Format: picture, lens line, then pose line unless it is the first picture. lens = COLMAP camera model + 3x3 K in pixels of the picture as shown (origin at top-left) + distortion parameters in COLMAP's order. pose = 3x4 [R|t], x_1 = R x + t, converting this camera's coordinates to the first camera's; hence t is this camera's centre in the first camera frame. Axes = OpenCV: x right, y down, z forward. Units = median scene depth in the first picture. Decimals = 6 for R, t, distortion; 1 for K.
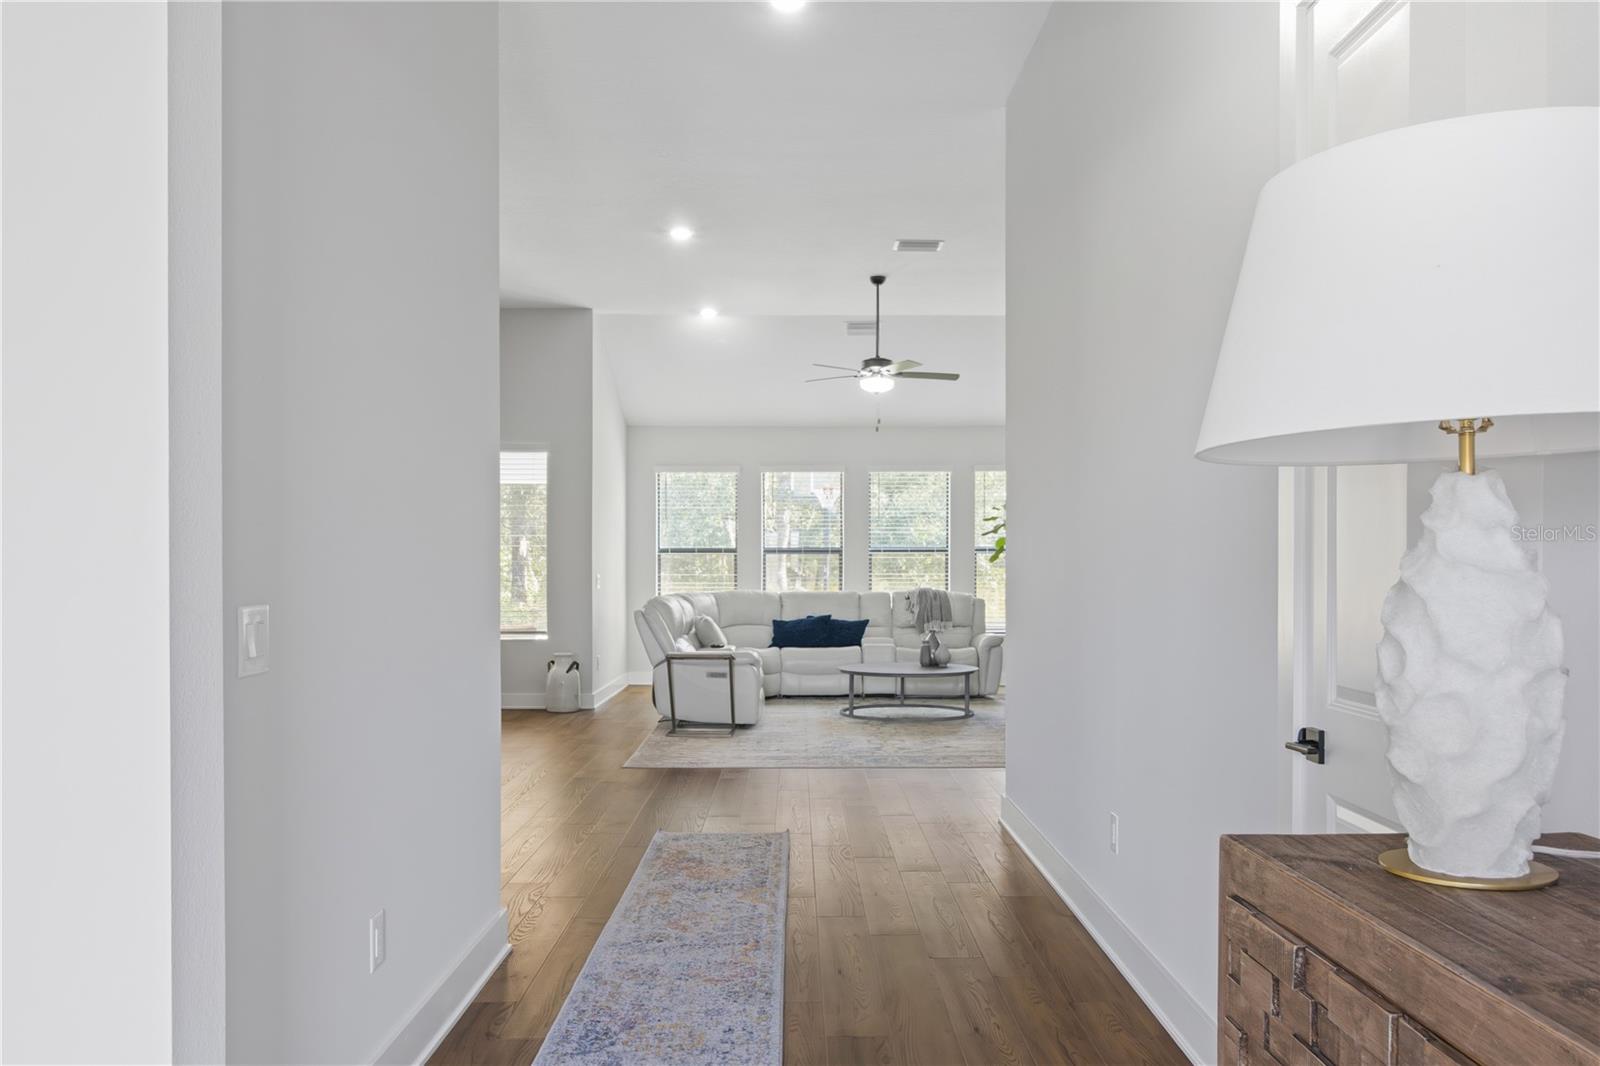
lens RADIAL K [[1369.9, 0, 799.7], [0, 1369.9, 536.3], [0, 0, 1]] dist [-0.005967, -0.003423]
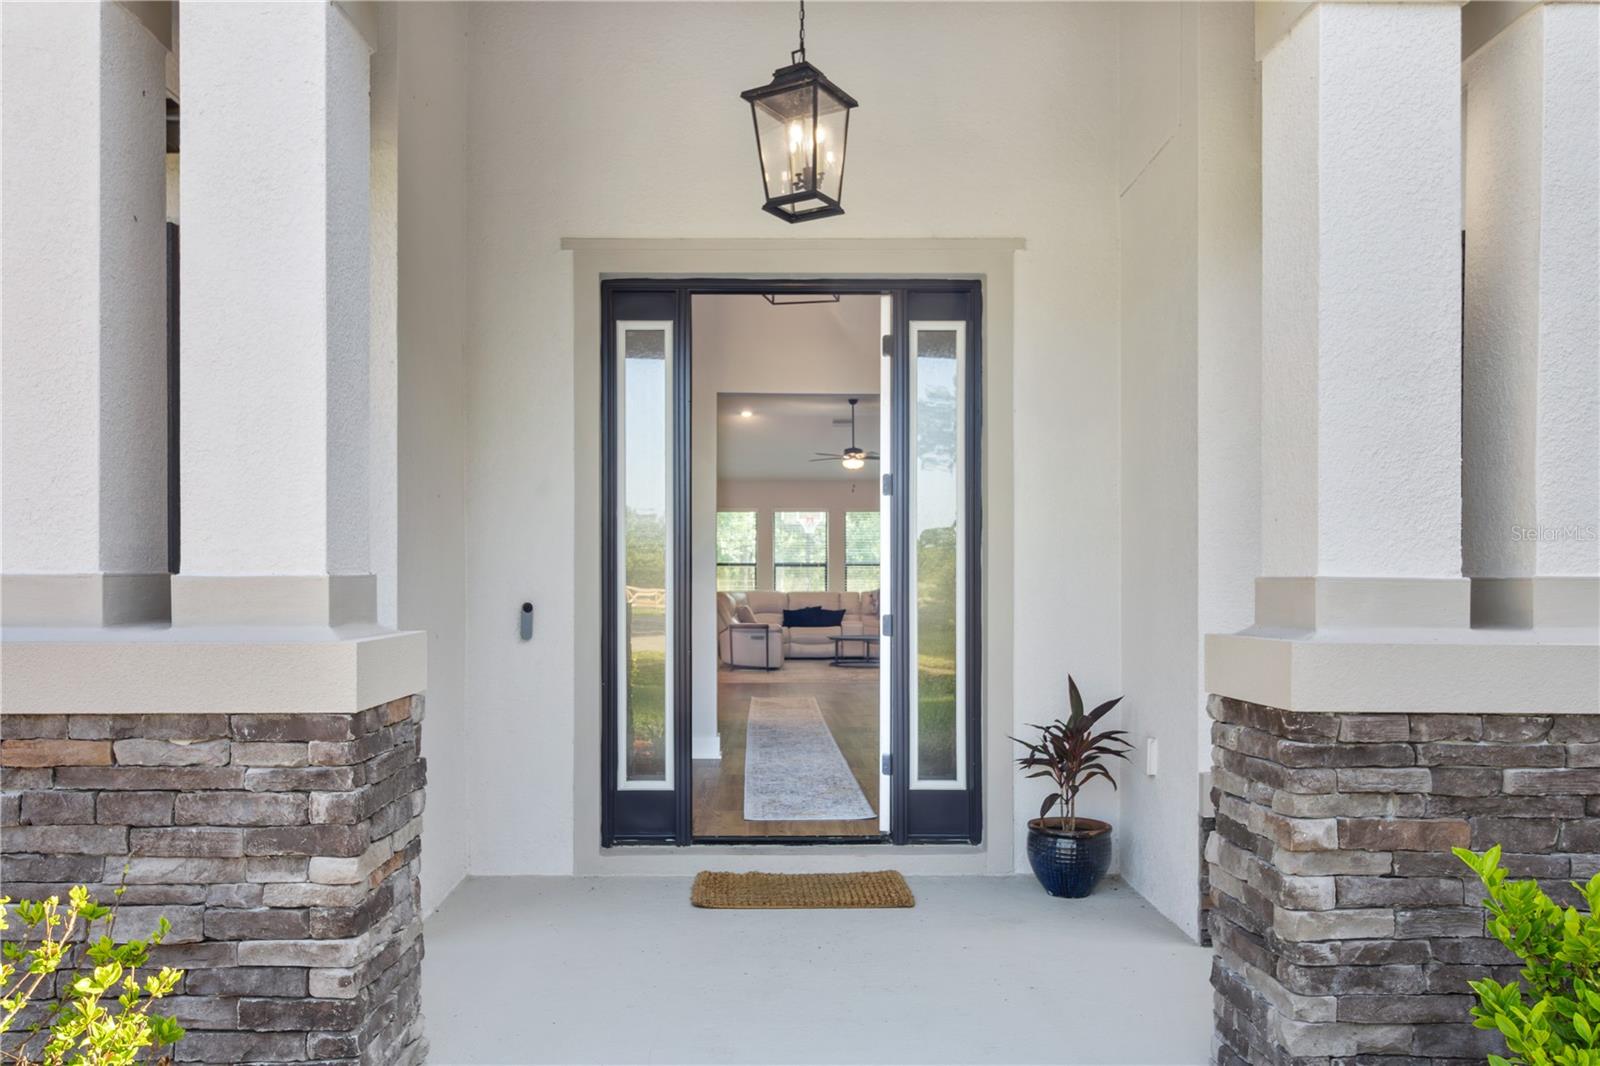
lens RADIAL K [[1369.9, 0, 800.0], [0, 1369.9, 538.5], [0, 0, 1]] dist [-0.005967, -0.003423]
pose [[0.999581, 0.002587, 0.028820, -0.046209], [-0.002279, 0.999940, -0.010727, -0.001980], [-0.028846, 0.010656, 0.999527, -0.545231]]
